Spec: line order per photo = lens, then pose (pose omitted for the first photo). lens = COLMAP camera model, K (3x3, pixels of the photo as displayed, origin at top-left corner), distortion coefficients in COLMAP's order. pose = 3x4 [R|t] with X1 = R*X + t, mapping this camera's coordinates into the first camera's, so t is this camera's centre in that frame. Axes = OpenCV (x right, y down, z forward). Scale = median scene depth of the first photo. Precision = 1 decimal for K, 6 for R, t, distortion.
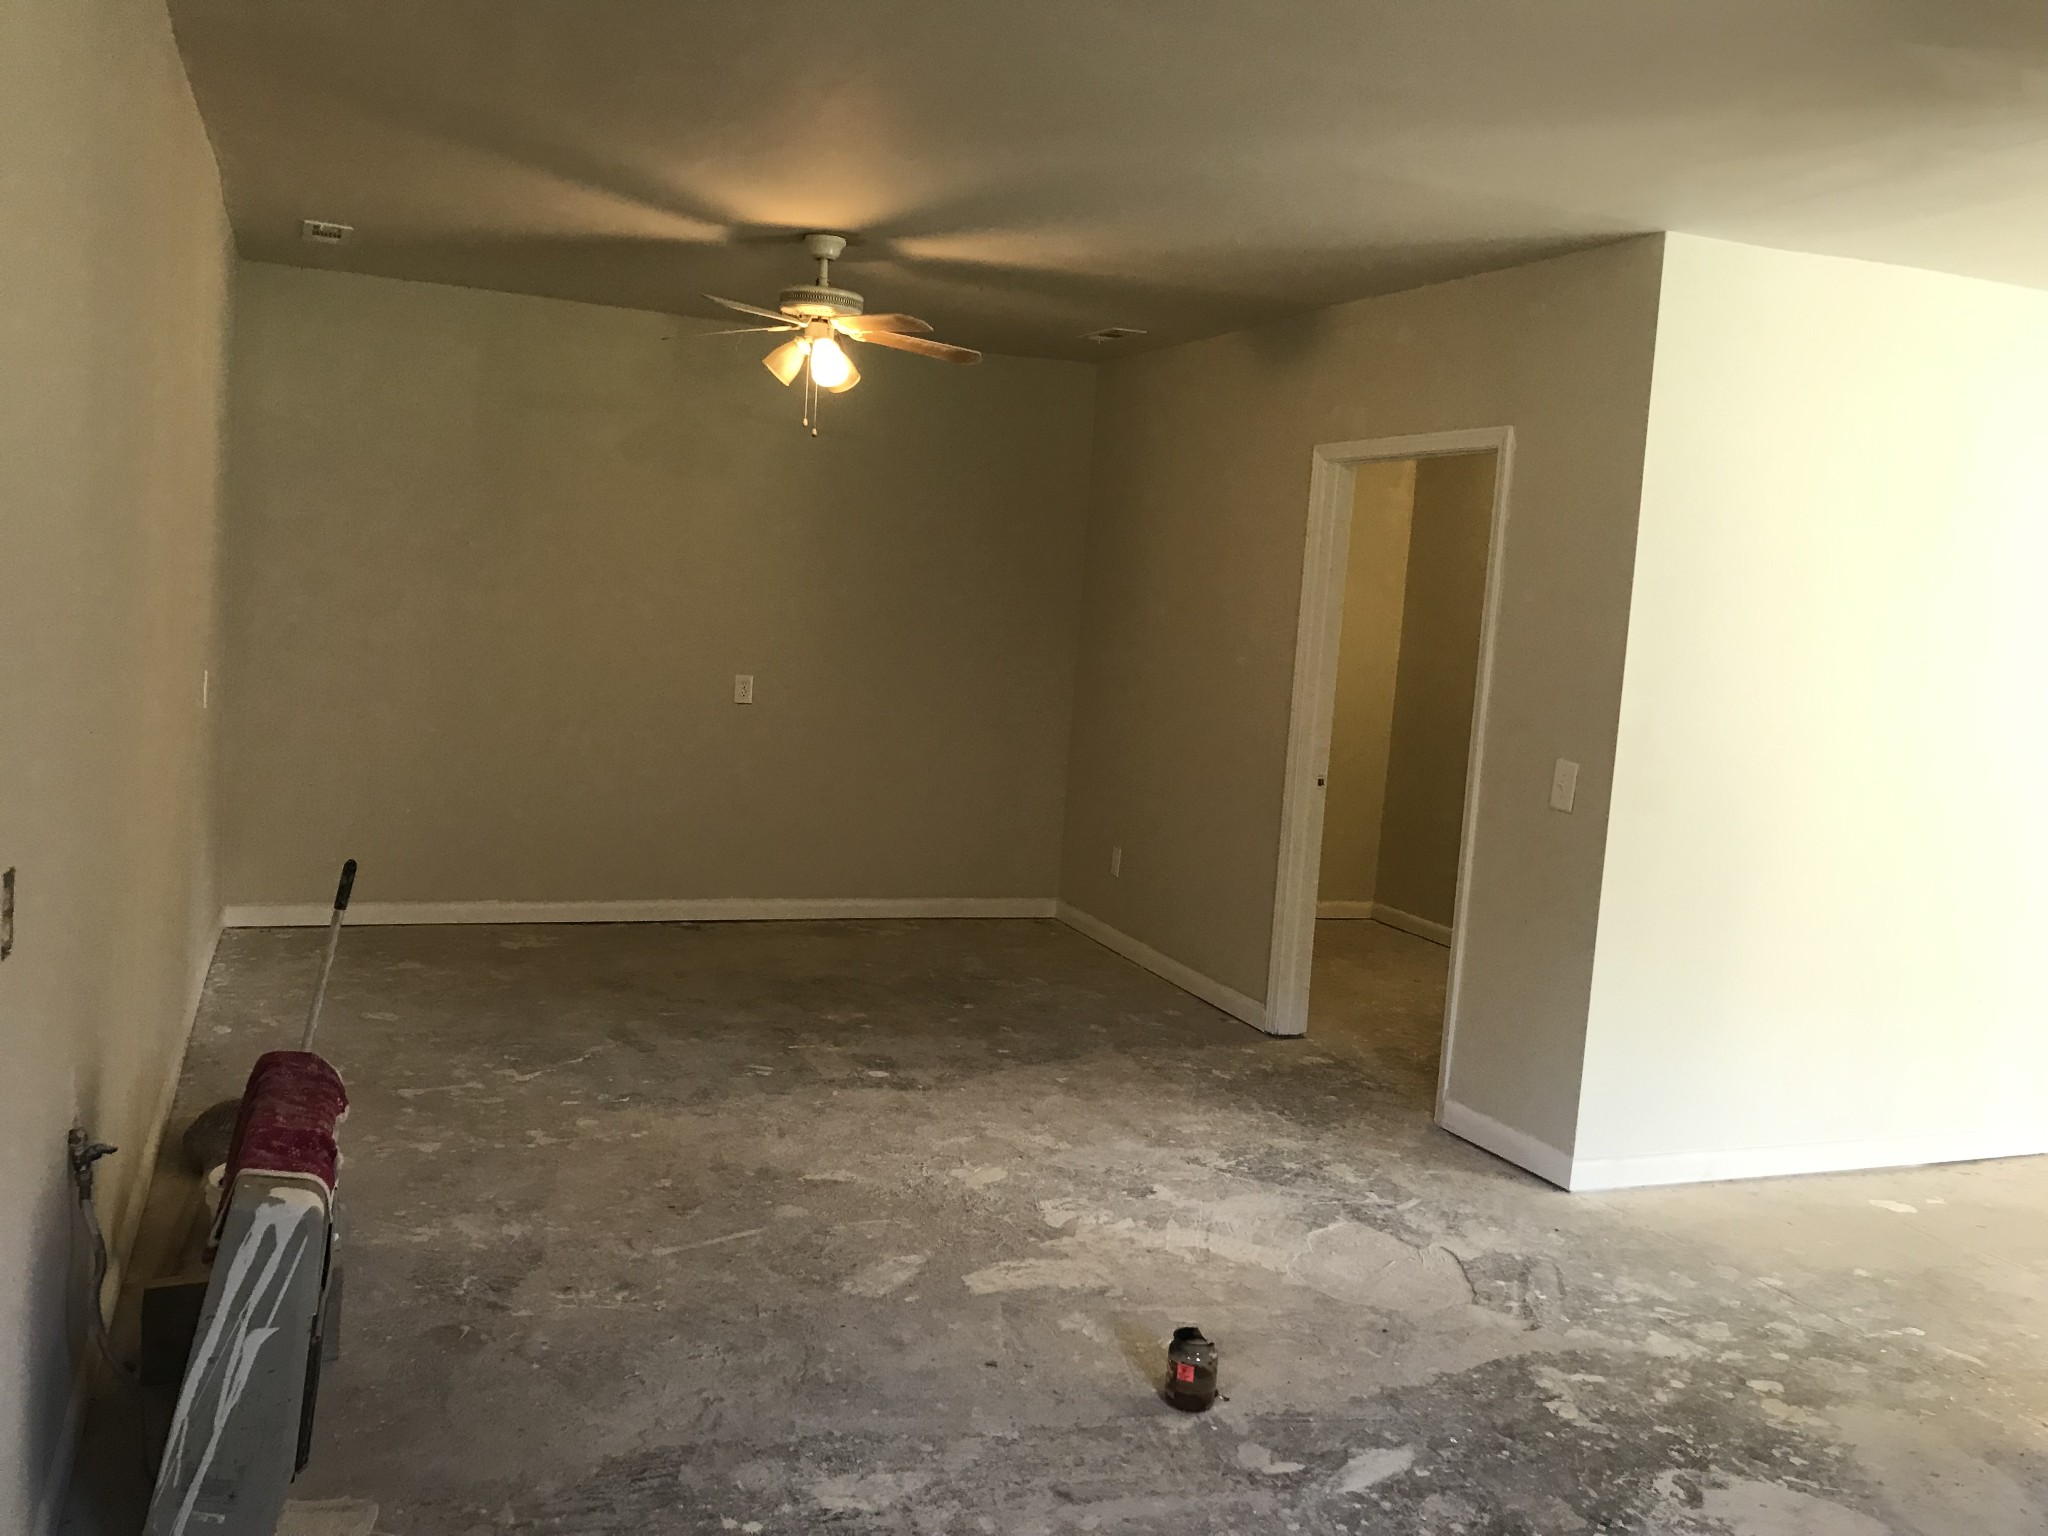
lens RADIAL K [[1639.9, 0, 1025.5], [0, 1639.9, 750.2], [0, 0, 1]] dist [-0.014765, -0.002993]
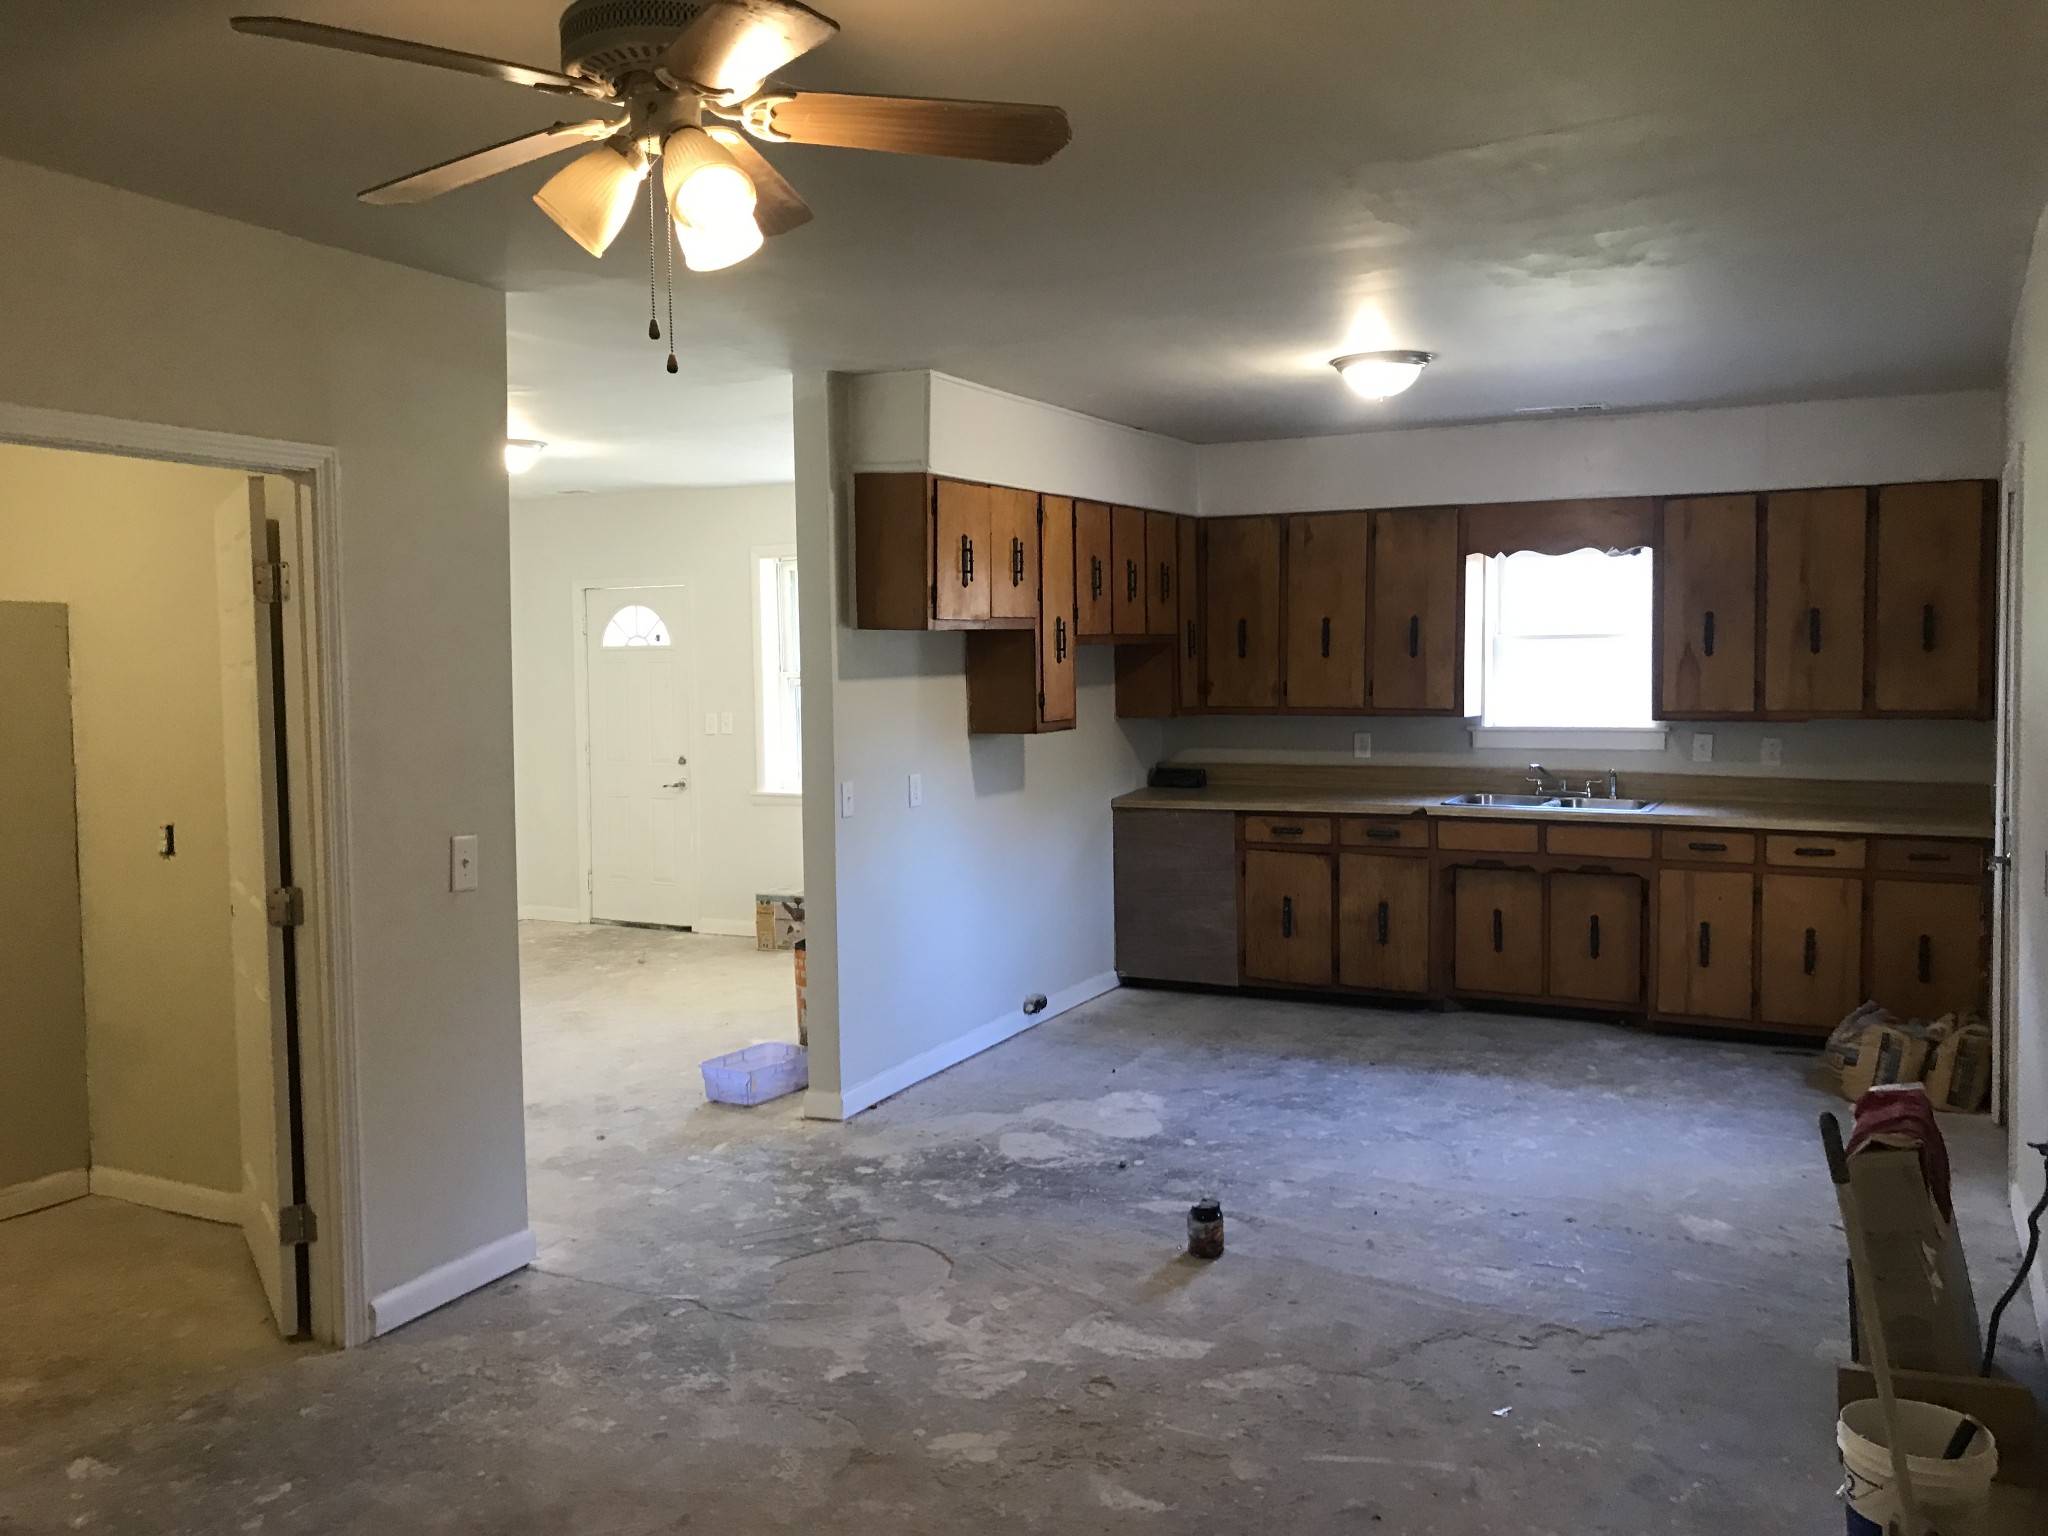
lens RADIAL K [[1639.9, 0, 1025.5], [0, 1639.9, 750.2], [0, 0, 1]] dist [-0.014765, -0.002993]
pose [[-0.635749, -0.098797, 0.765547, -0.688667], [0.055020, 0.983452, 0.172611, -0.219464], [-0.769932, 0.151858, -0.619793, 1.617096]]
